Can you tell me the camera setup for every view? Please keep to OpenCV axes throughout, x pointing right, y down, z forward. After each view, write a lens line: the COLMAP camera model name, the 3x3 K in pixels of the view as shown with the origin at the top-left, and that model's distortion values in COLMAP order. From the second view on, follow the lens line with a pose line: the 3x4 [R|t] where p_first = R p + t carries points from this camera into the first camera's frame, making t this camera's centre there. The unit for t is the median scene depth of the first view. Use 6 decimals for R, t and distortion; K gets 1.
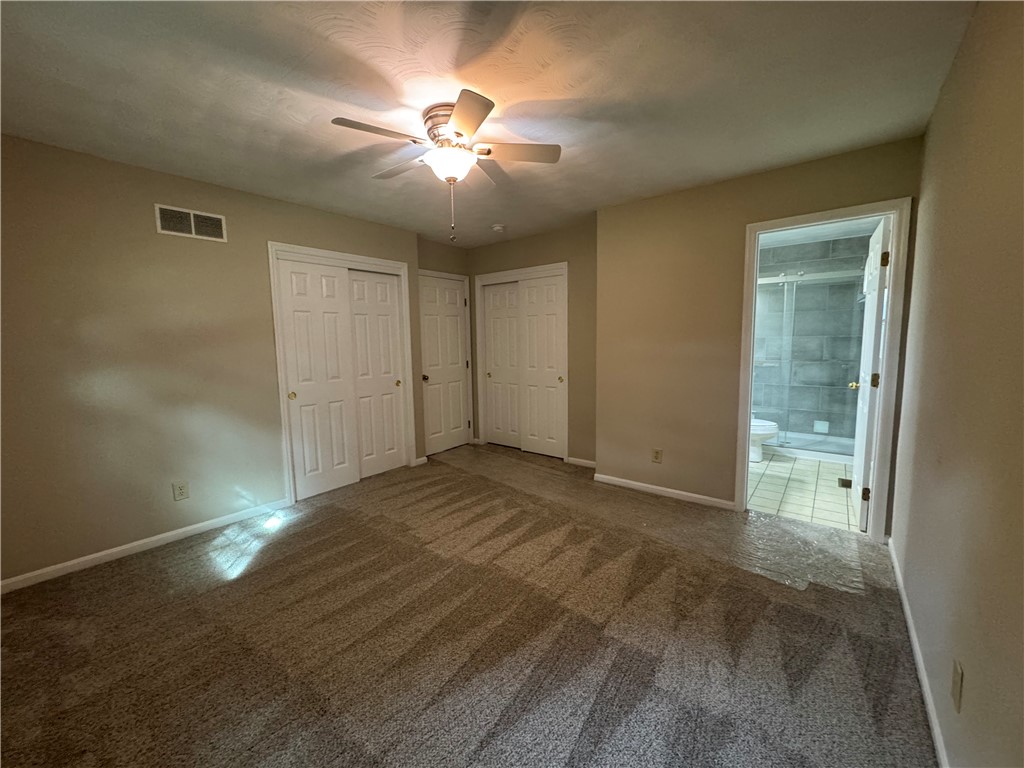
lens RADIAL K [[408.8, 0, 509.4], [0, 408.8, 383.9], [0, 0, 1]] dist [-0.001679, 0.000427]
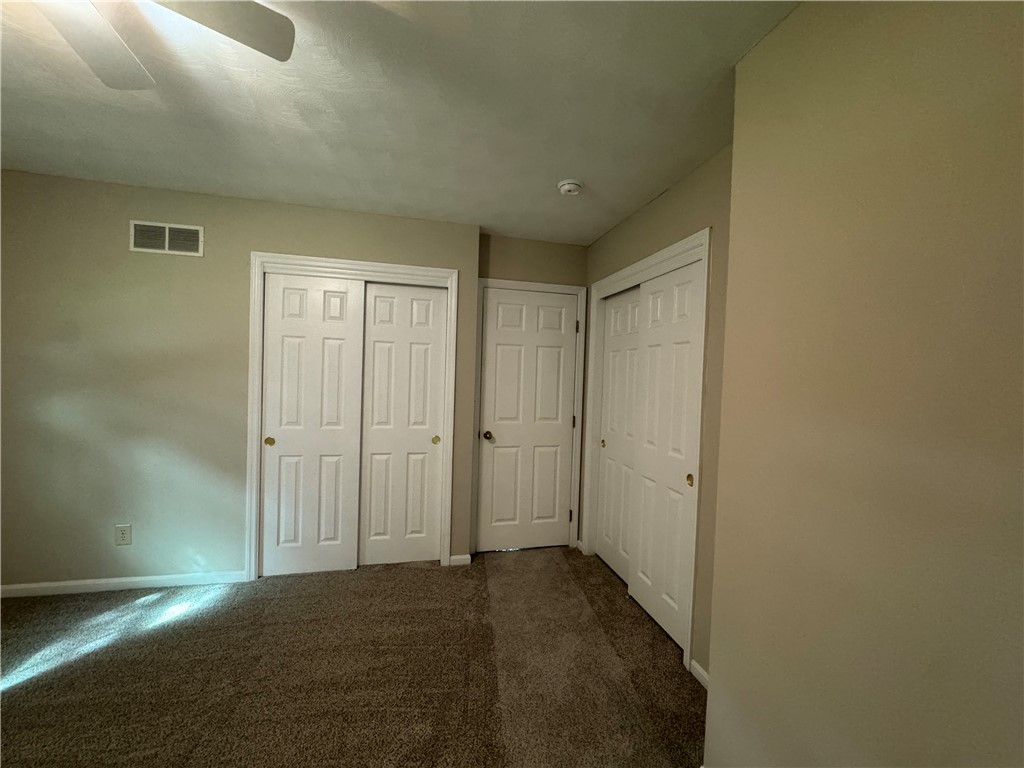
lens RADIAL K [[408.8, 0, 510.6], [0, 408.8, 384.1], [0, 0, 1]] dist [-0.001679, 0.000427]
pose [[0.788635, 0.058449, -0.612078, 0.267069], [-0.112972, 0.992299, -0.050801, -0.079721], [0.604395, 0.109211, 0.789164, 0.544569]]
